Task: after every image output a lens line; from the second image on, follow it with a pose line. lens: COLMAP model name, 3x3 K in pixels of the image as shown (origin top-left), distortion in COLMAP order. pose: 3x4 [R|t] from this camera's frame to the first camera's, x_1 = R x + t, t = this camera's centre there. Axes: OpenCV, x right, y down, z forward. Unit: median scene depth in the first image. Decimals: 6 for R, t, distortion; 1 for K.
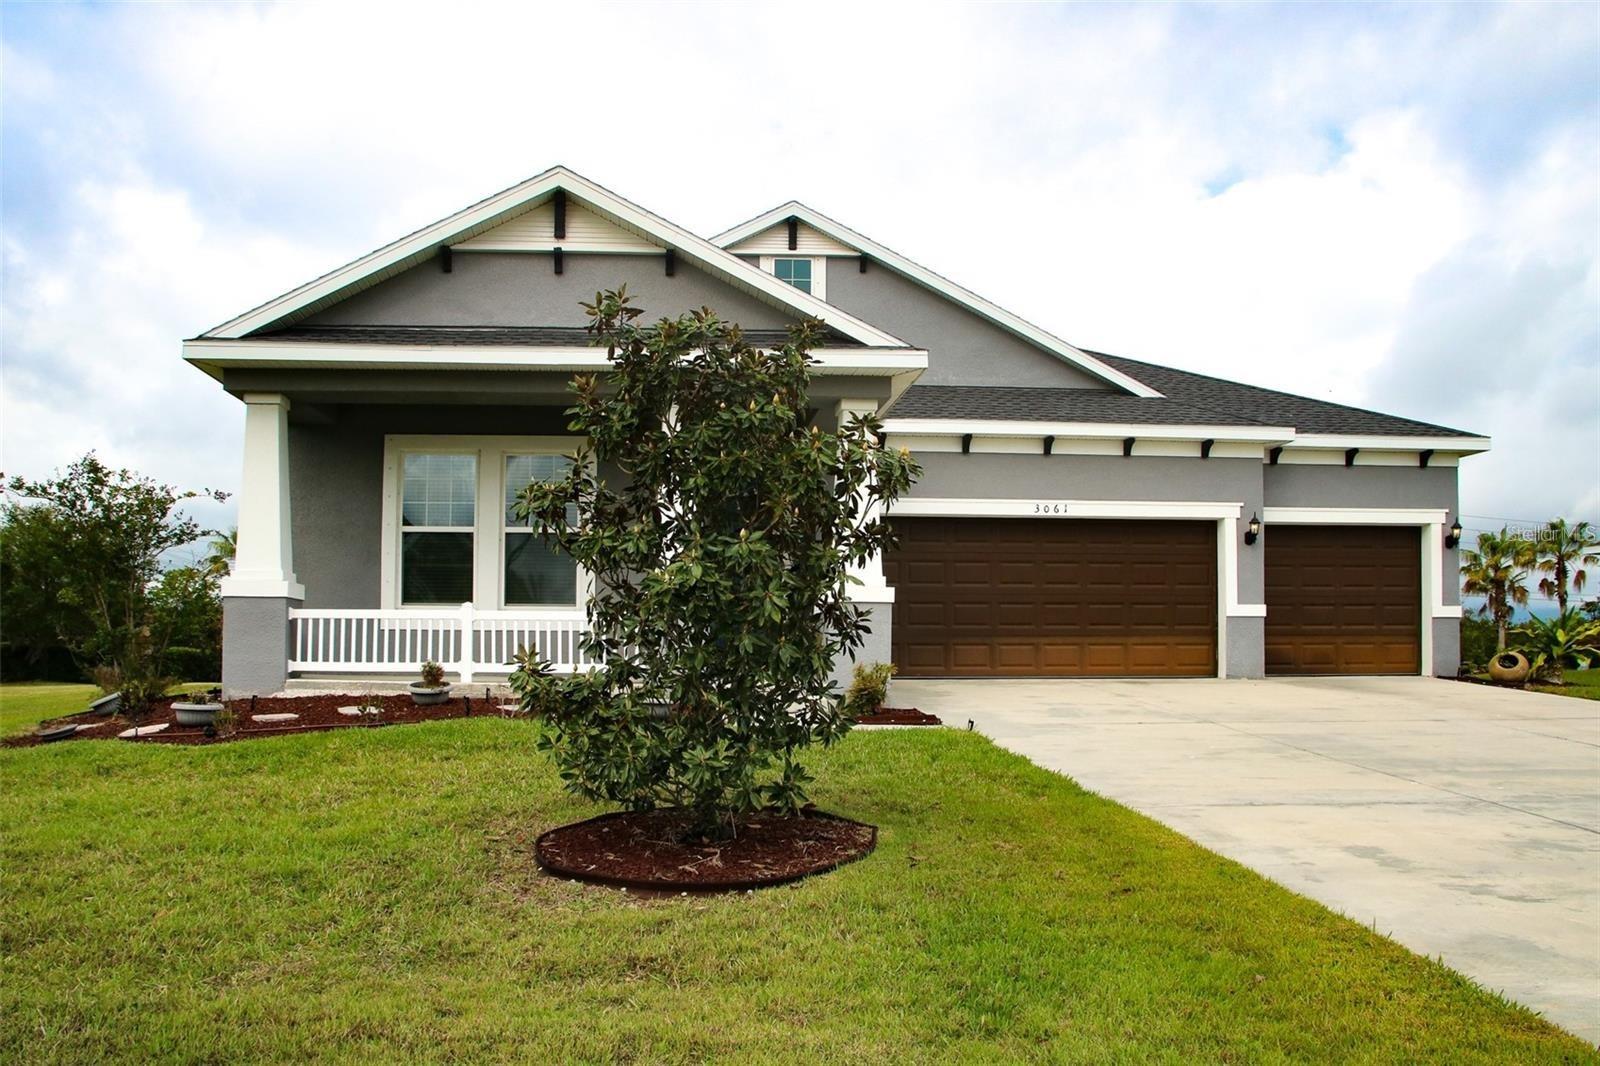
lens RADIAL K [[1235.4, 0, 801.8], [0, 1235.4, 534.1], [0, 0, 1]] dist [-0.074122, -0.000887]
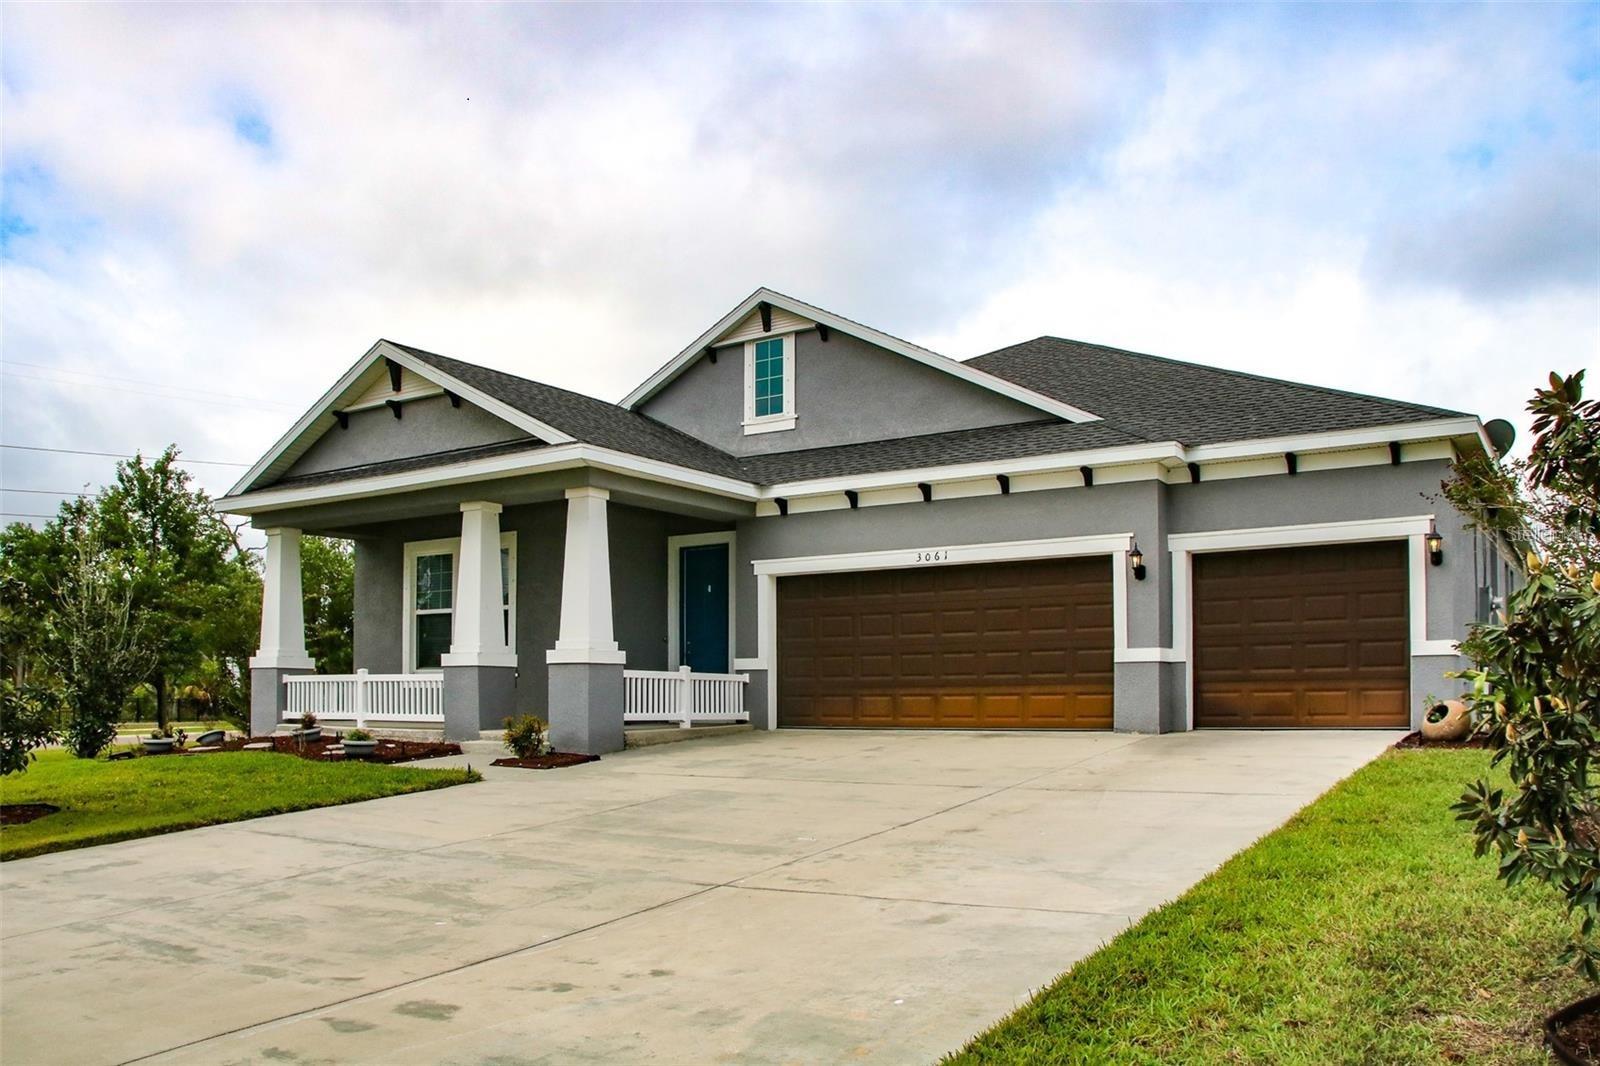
lens RADIAL K [[1272.5, 0, 801.0], [0, 1272.5, 536.0], [0, 0, 1]] dist [-0.071666, 0.000462]
pose [[0.806761, -0.081300, -0.585258, 0.705300], [0.062344, 0.996672, -0.052512, 0.009765], [0.587580, 0.005877, 0.809145, 0.118229]]
